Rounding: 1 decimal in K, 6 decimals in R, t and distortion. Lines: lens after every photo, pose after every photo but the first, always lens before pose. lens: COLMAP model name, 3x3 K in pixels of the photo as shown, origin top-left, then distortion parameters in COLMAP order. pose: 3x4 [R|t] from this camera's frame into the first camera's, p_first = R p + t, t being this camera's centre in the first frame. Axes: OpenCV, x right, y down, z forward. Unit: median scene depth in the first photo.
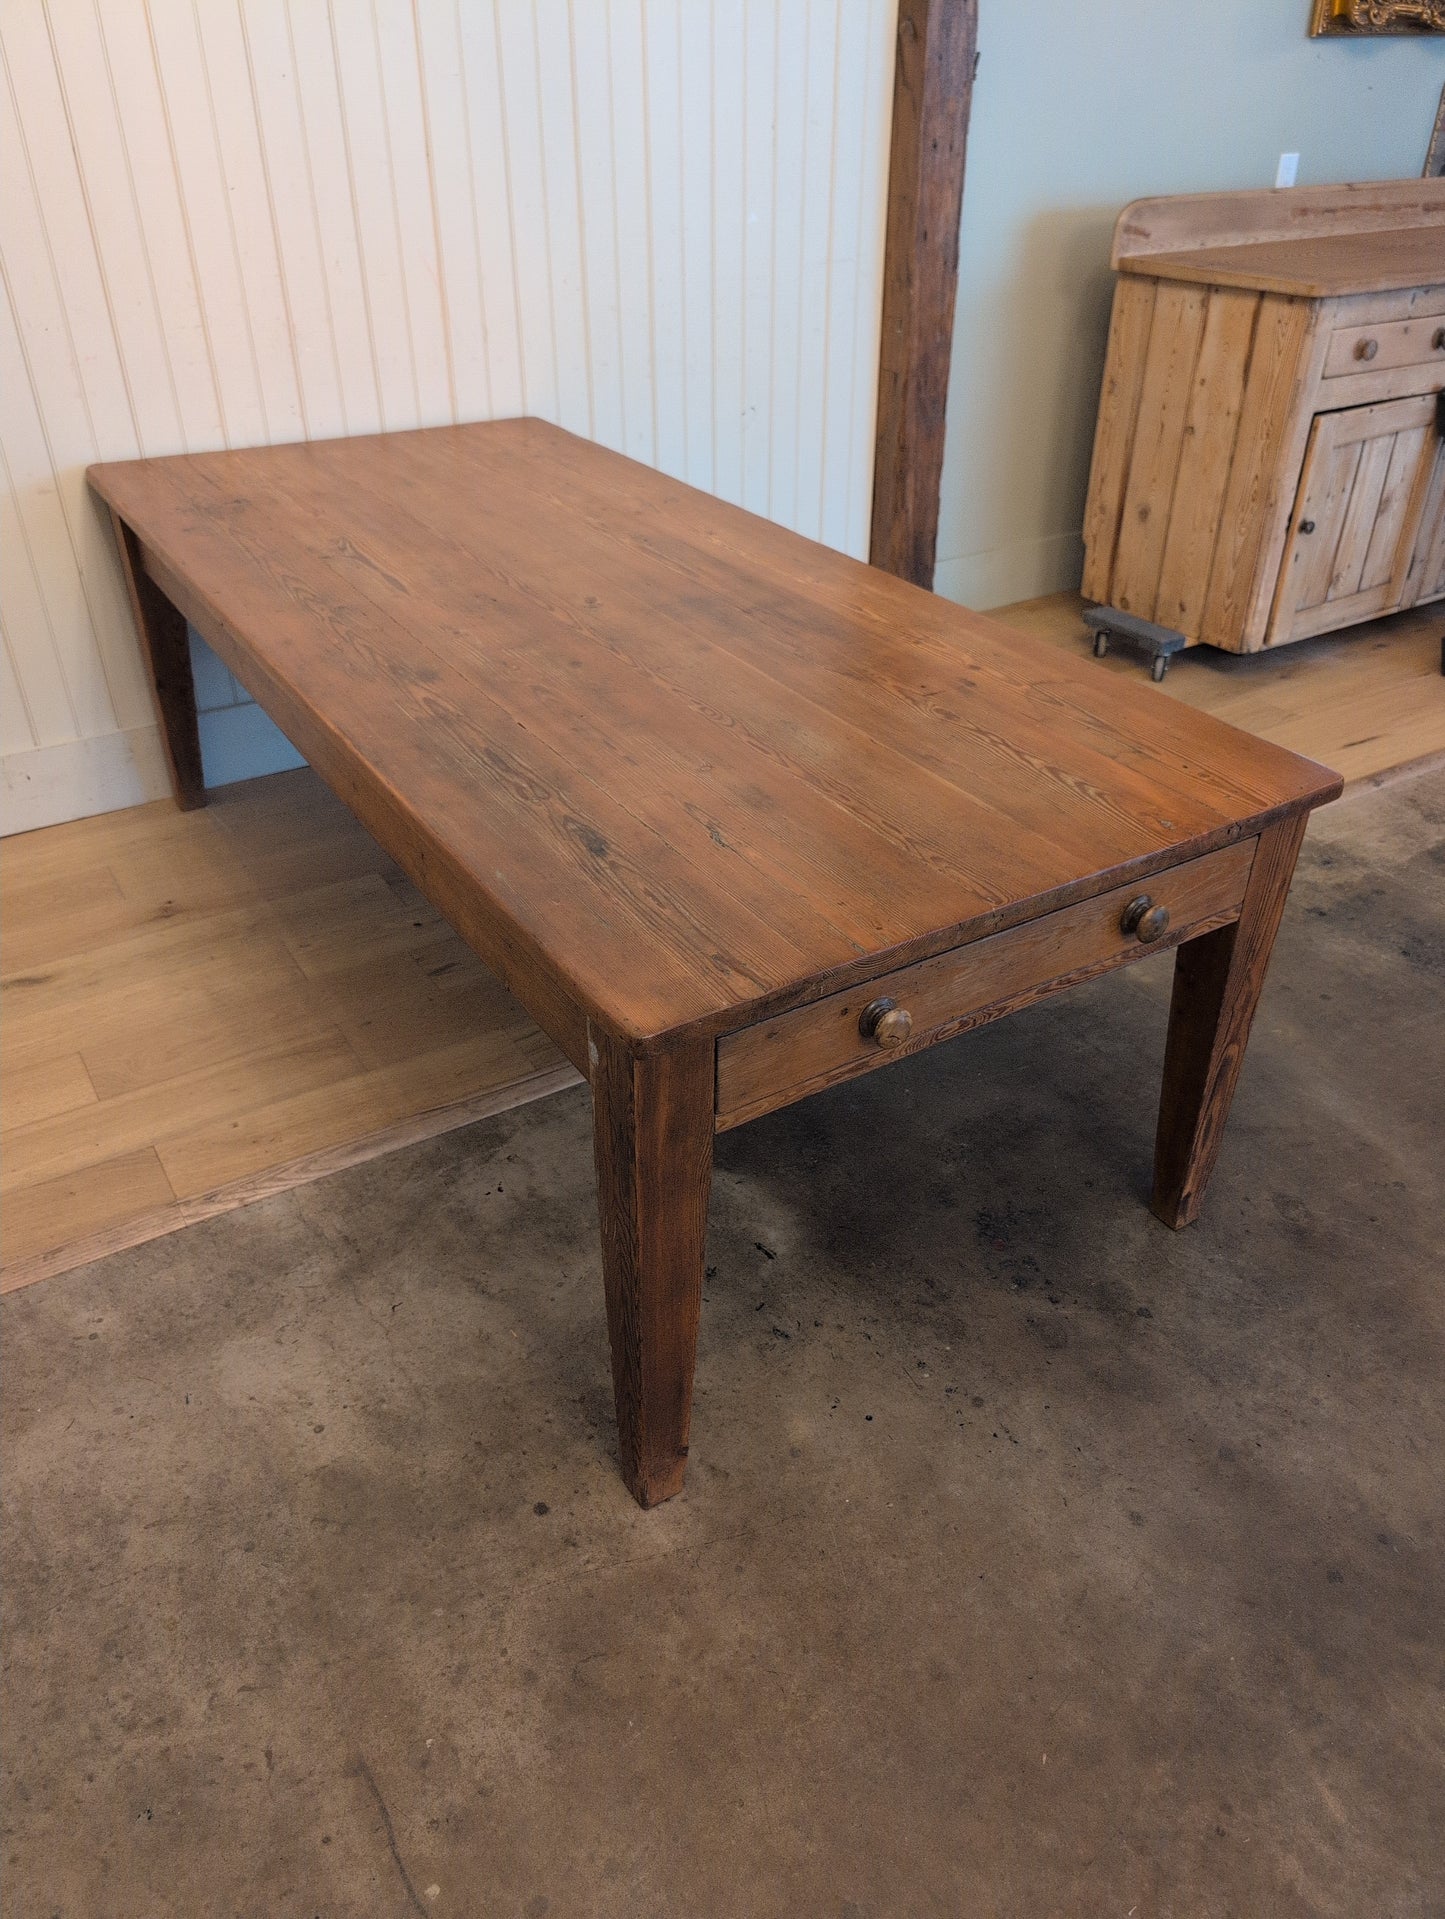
lens RADIAL K [[1386.6, 0, 718.5], [0, 1386.6, 961.3], [0, 0, 1]] dist [0.001611, 0.000304]
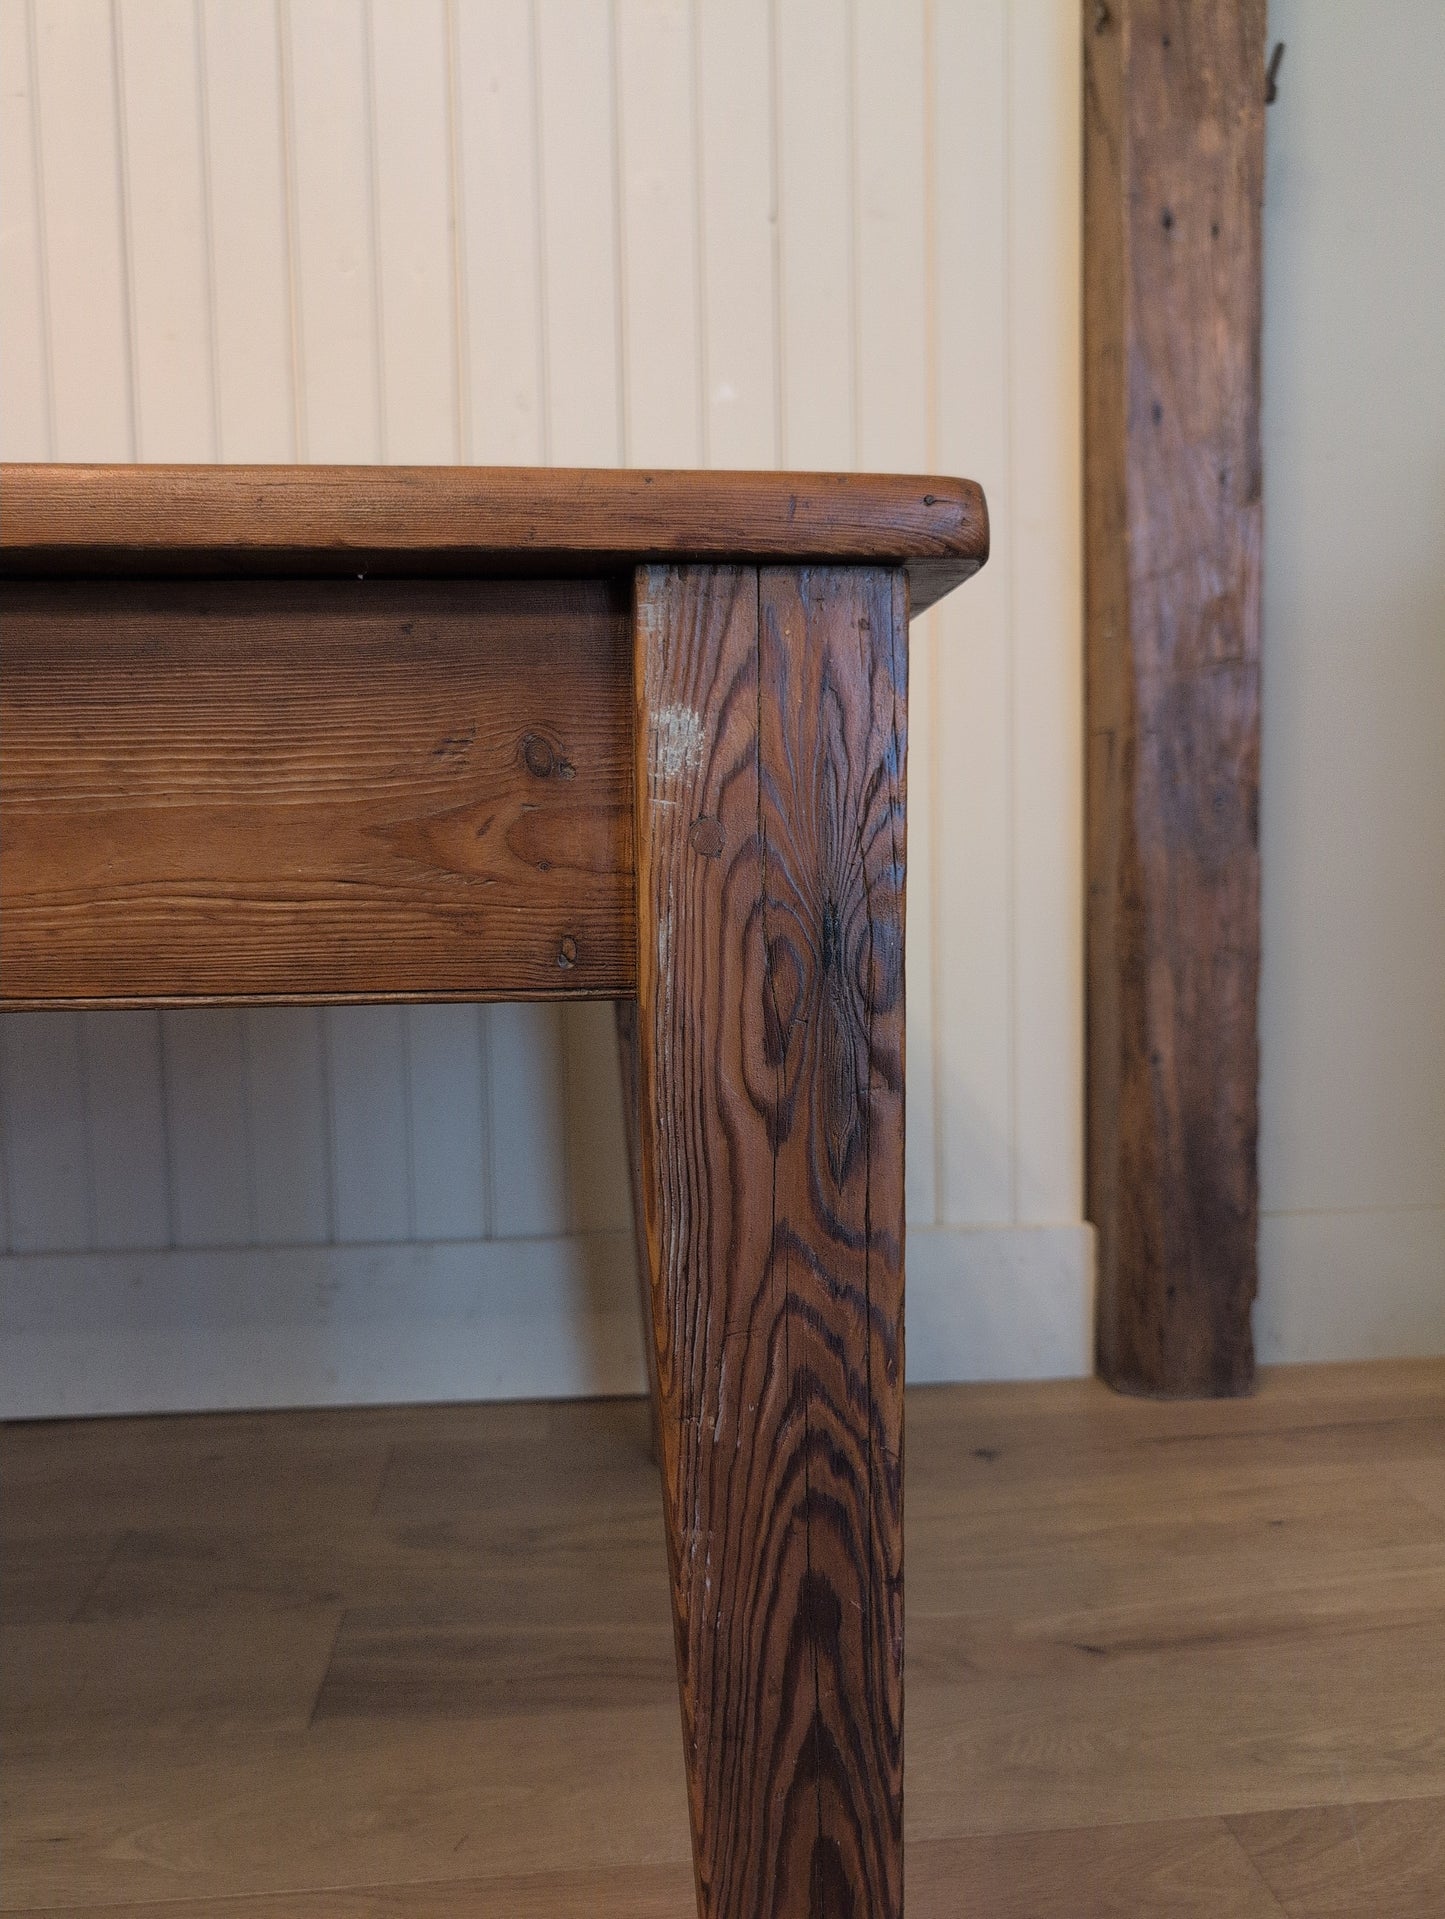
lens RADIAL K [[1415.5, 0, 696.0], [0, 1415.5, 971.0], [0, 0, 1]] dist [-0.009520, -0.002330]
pose [[0.890368, 0.025301, -0.454537, 0.363513], [-0.236818, 0.878464, -0.414992, -0.271095], [0.388795, 0.477139, 0.788148, 1.126902]]
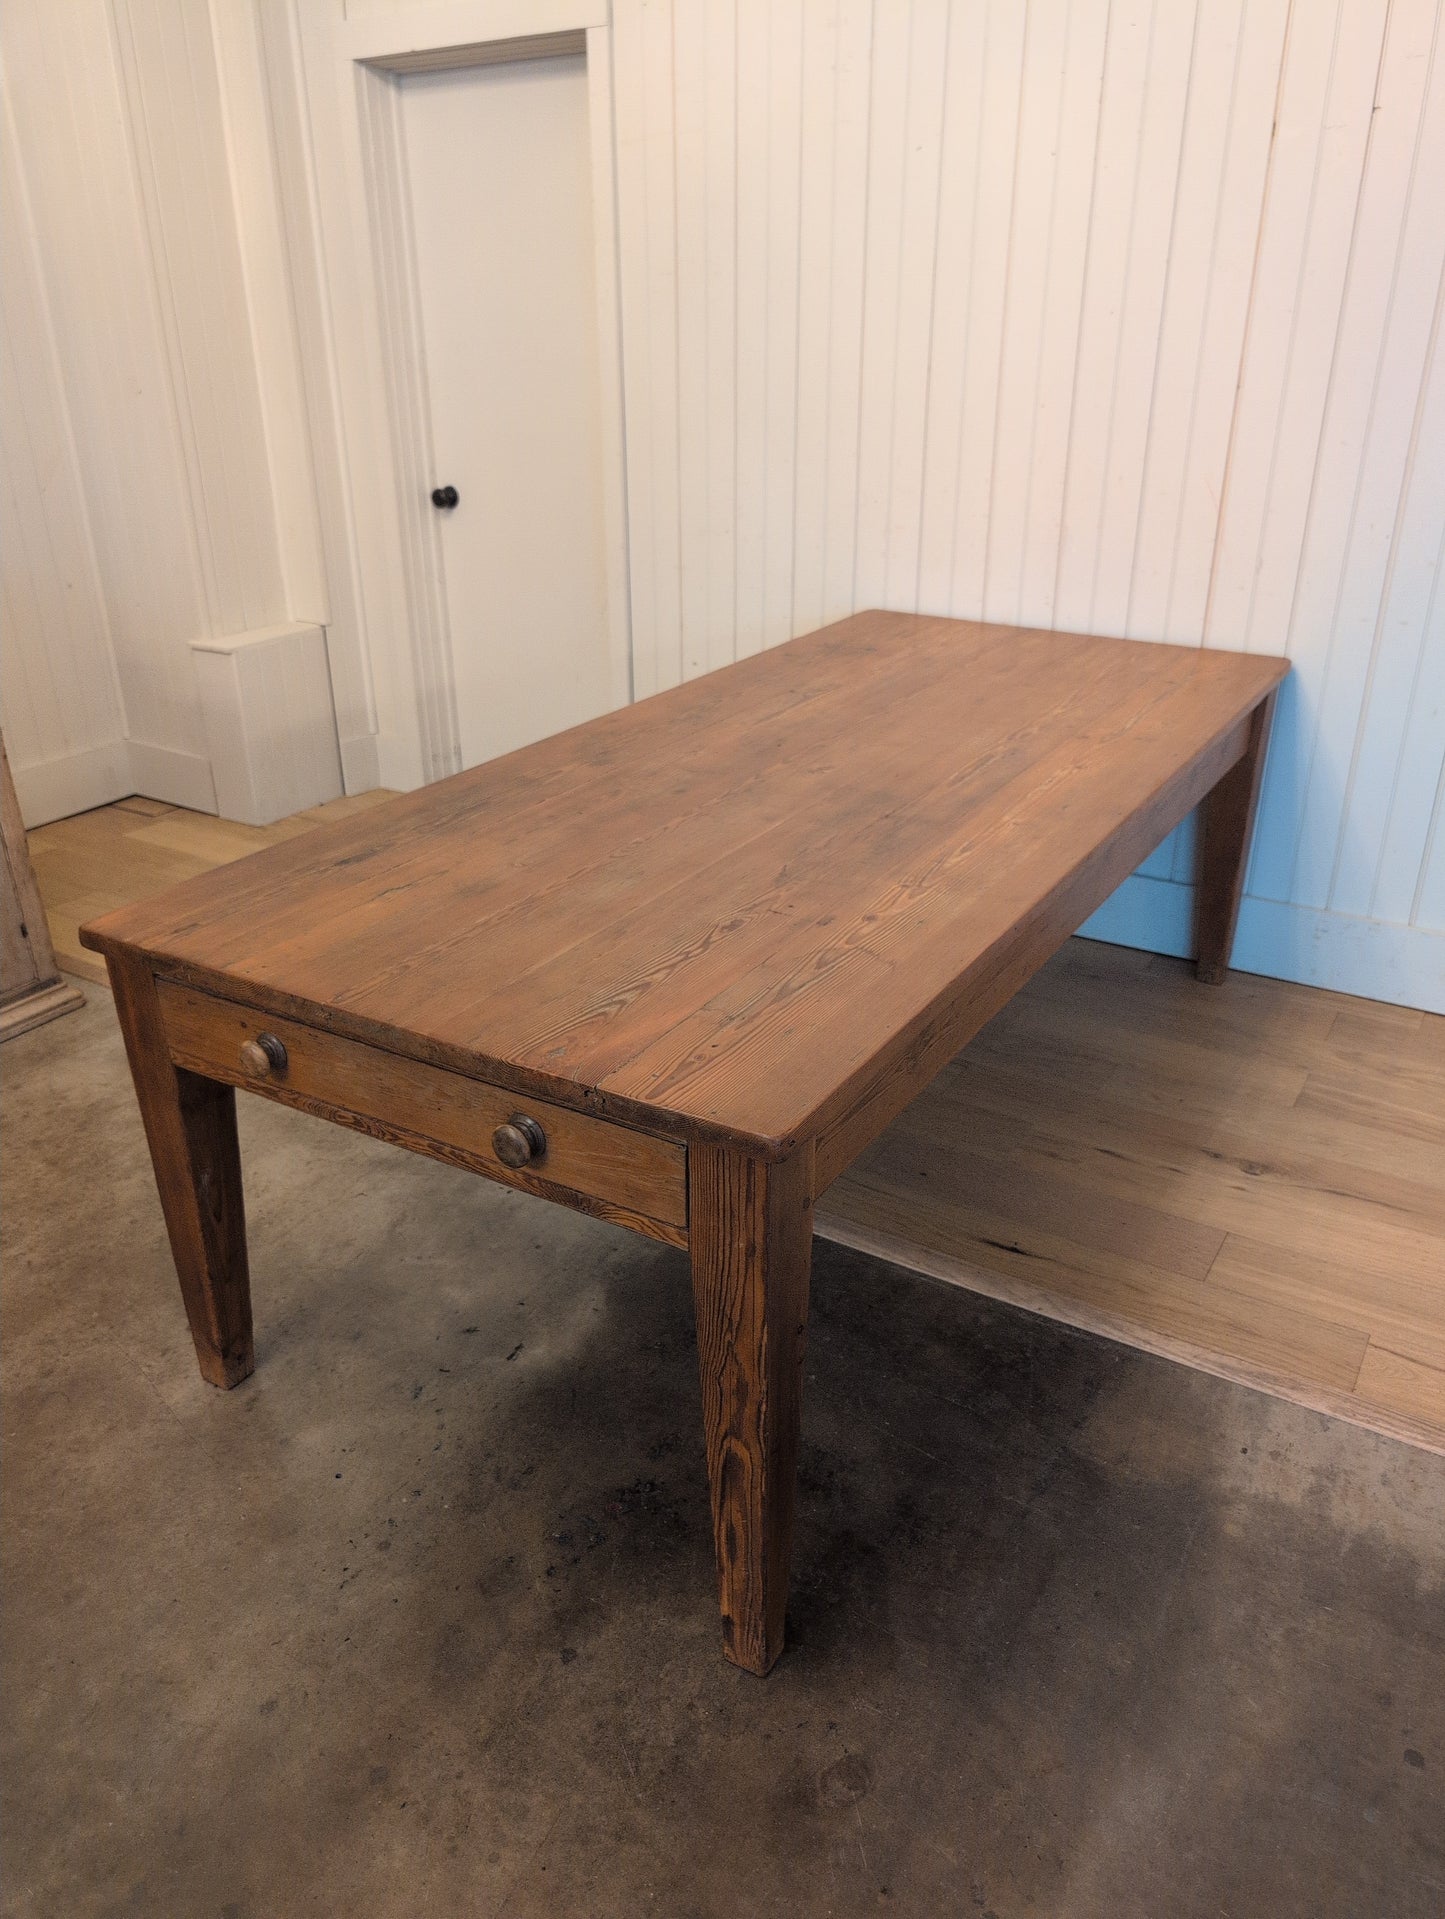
lens RADIAL K [[1388.3, 0, 733.5], [0, 1388.3, 969.9], [0, 0, 1]] dist [0.000908, 0.000636]
pose [[0.446738, 0.371353, -0.813954, 0.798724], [-0.488741, 0.863335, 0.125637, -0.231764], [0.749371, 0.341686, 0.567180, 0.421255]]
